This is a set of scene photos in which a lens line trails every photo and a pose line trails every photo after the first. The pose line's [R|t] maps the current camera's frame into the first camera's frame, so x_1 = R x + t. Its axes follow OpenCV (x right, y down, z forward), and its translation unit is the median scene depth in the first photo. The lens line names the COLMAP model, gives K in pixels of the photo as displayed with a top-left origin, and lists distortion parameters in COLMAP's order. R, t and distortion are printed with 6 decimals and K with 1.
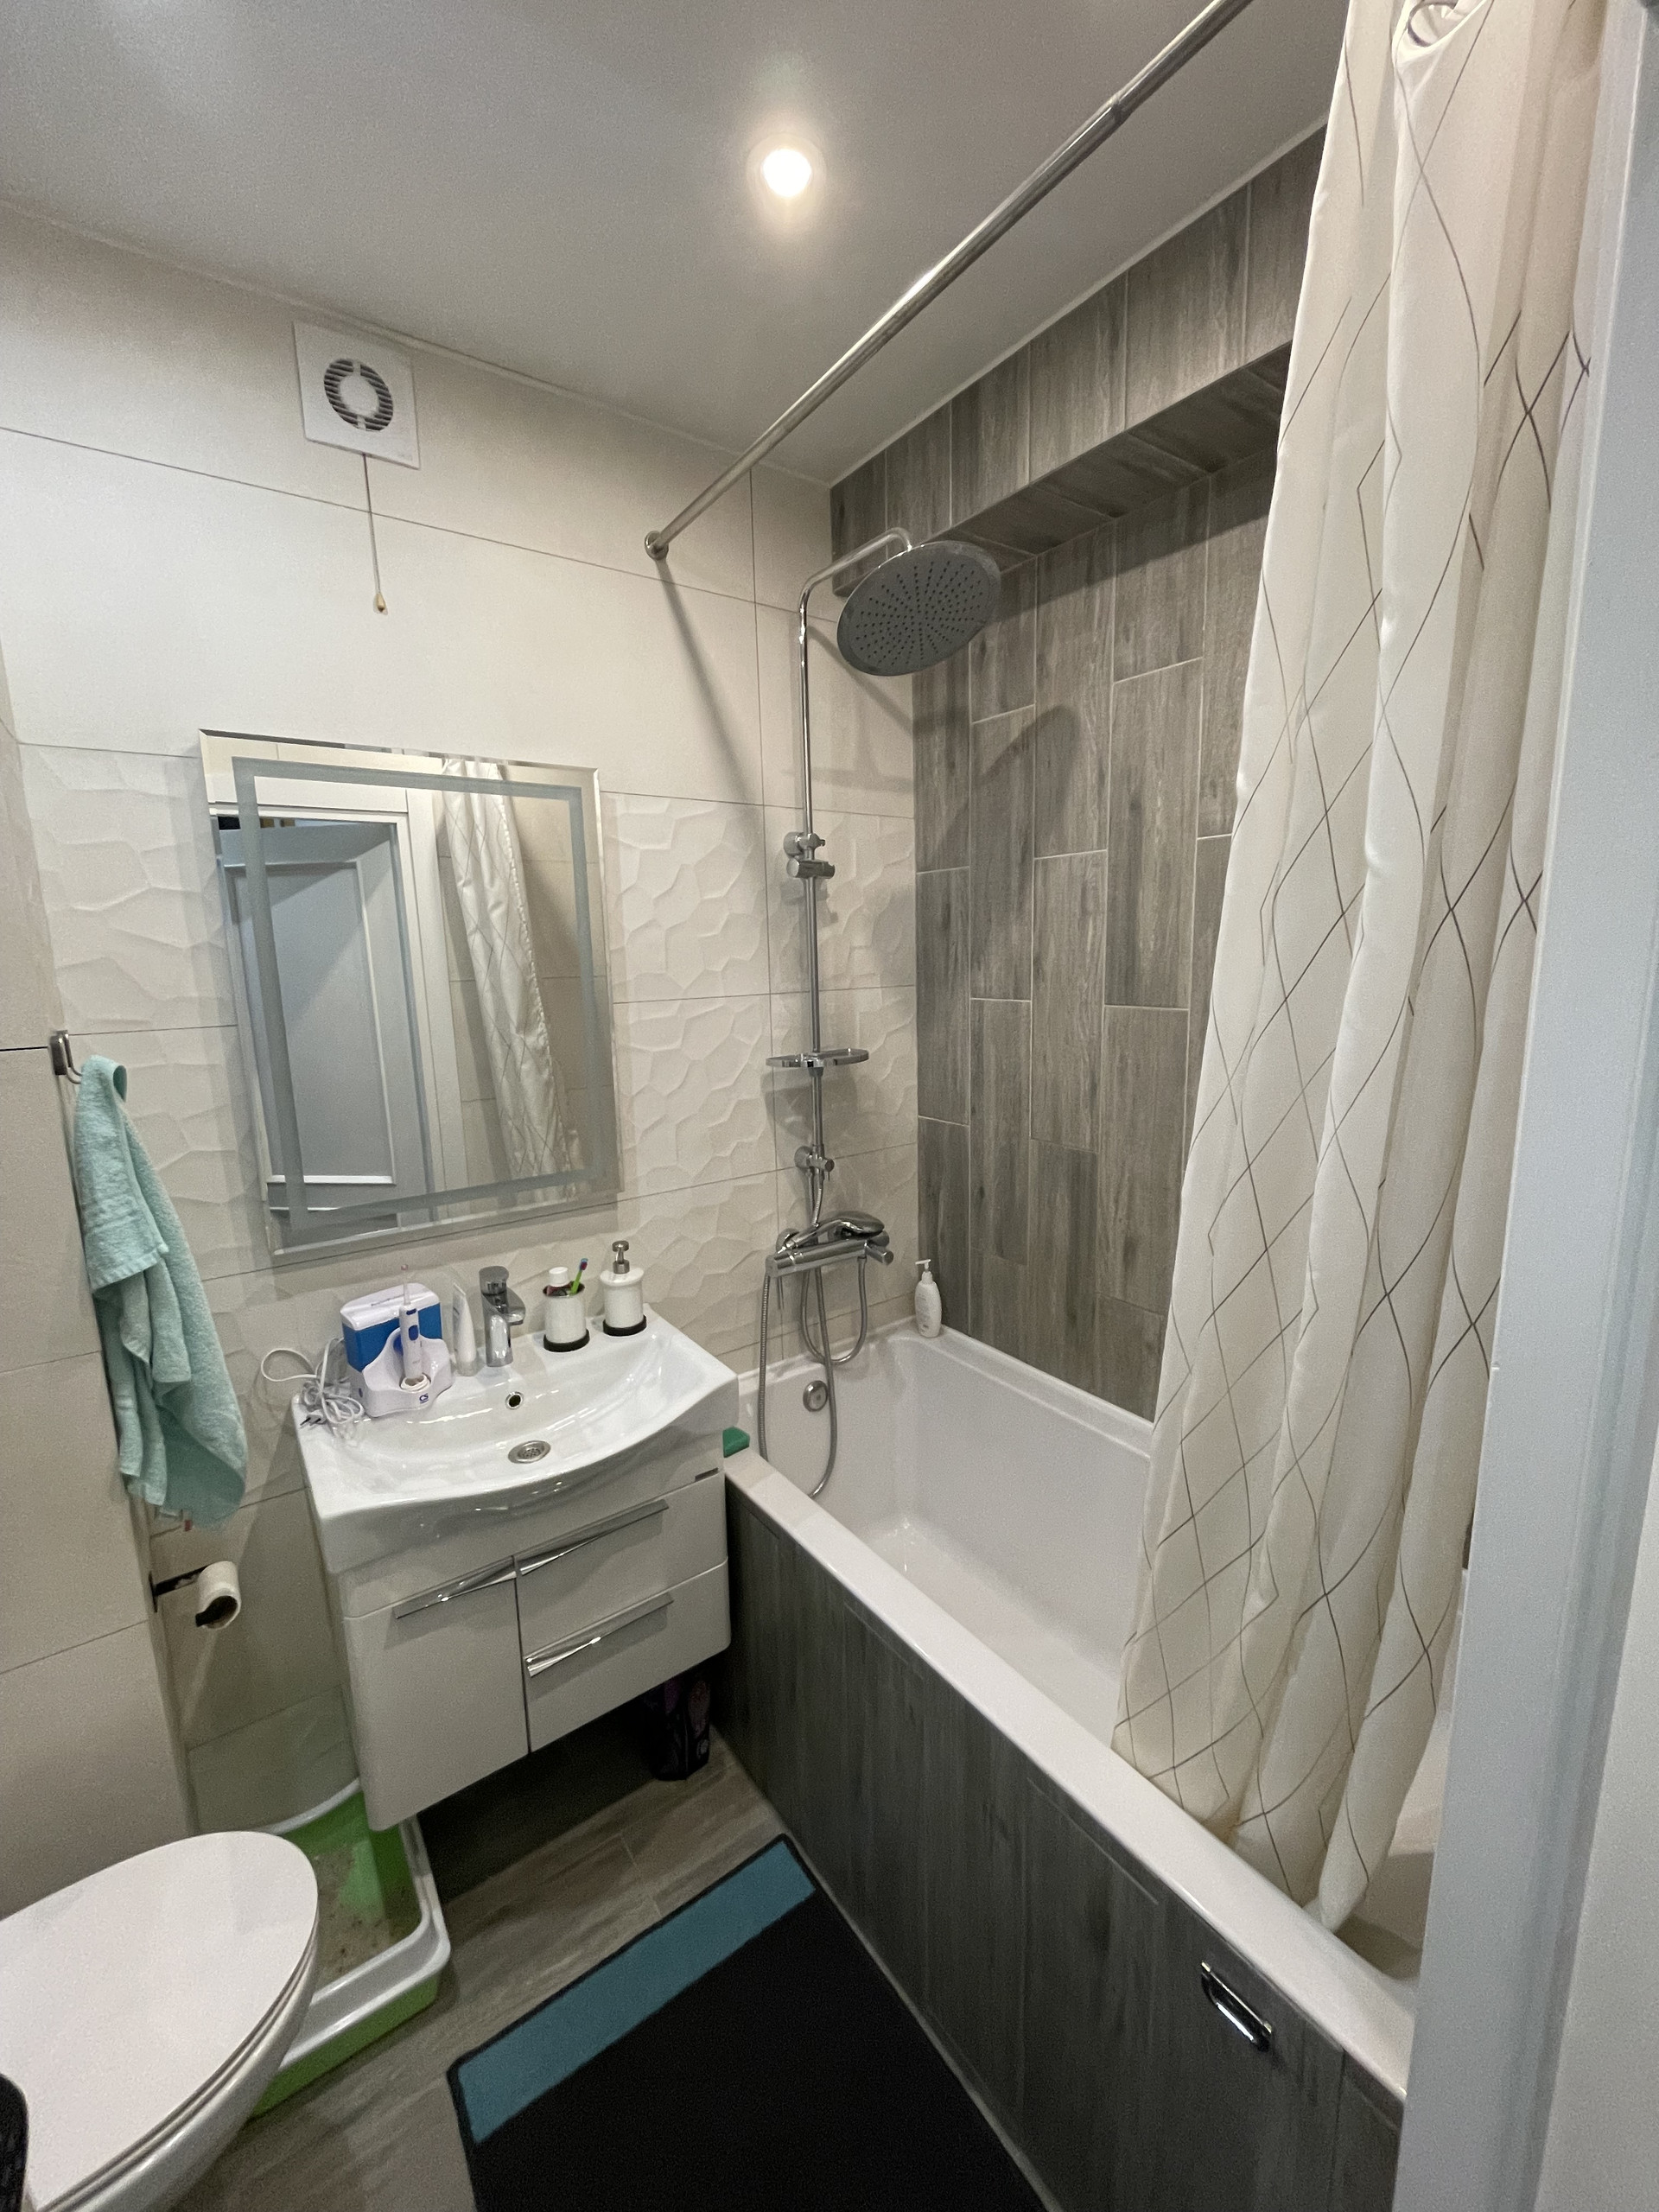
lens RADIAL K [[895.0, 0, 837.5], [0, 895.0, 1109.8], [0, 0, 1]] dist [-0.002436, 0.001067]
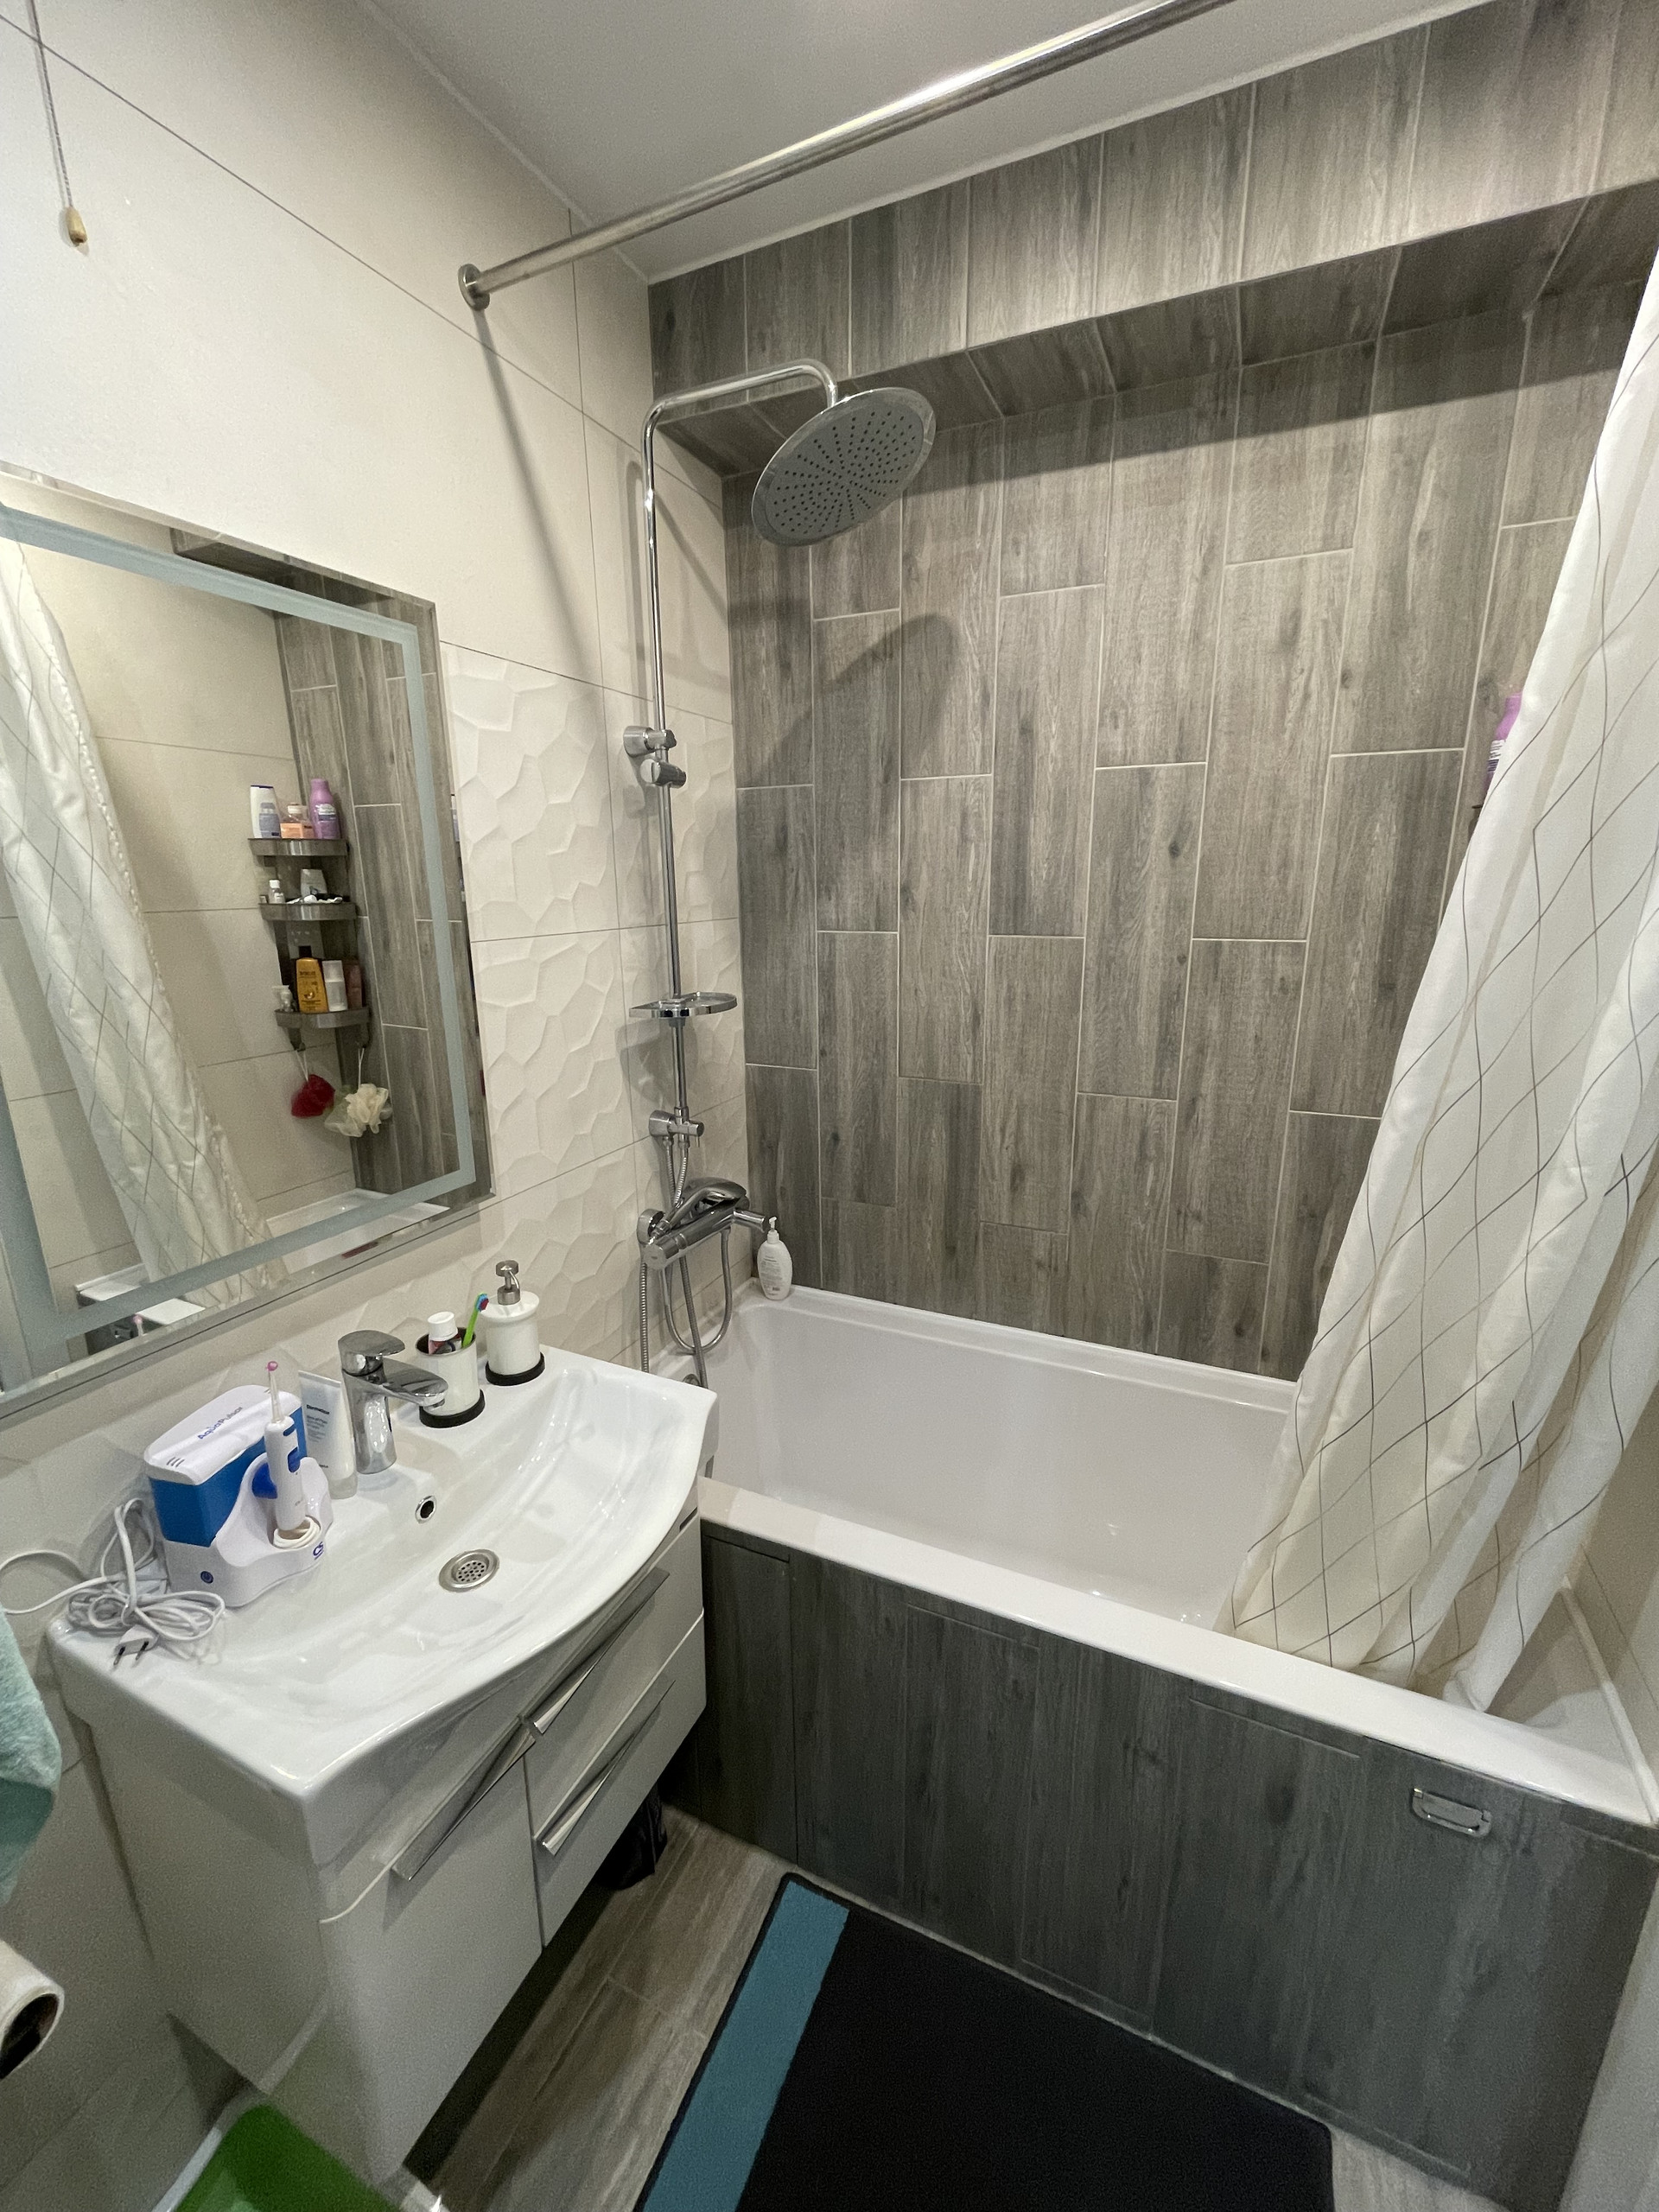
lens RADIAL K [[895.0, 0, 832.0], [0, 895.0, 1108.5], [0, 0, 1]] dist [-0.002436, 0.001067]
pose [[0.869921, -0.109109, 0.480971, -0.351213], [0.076558, 0.993275, 0.086857, -0.025714], [-0.487213, -0.038737, 0.872424, 0.212393]]
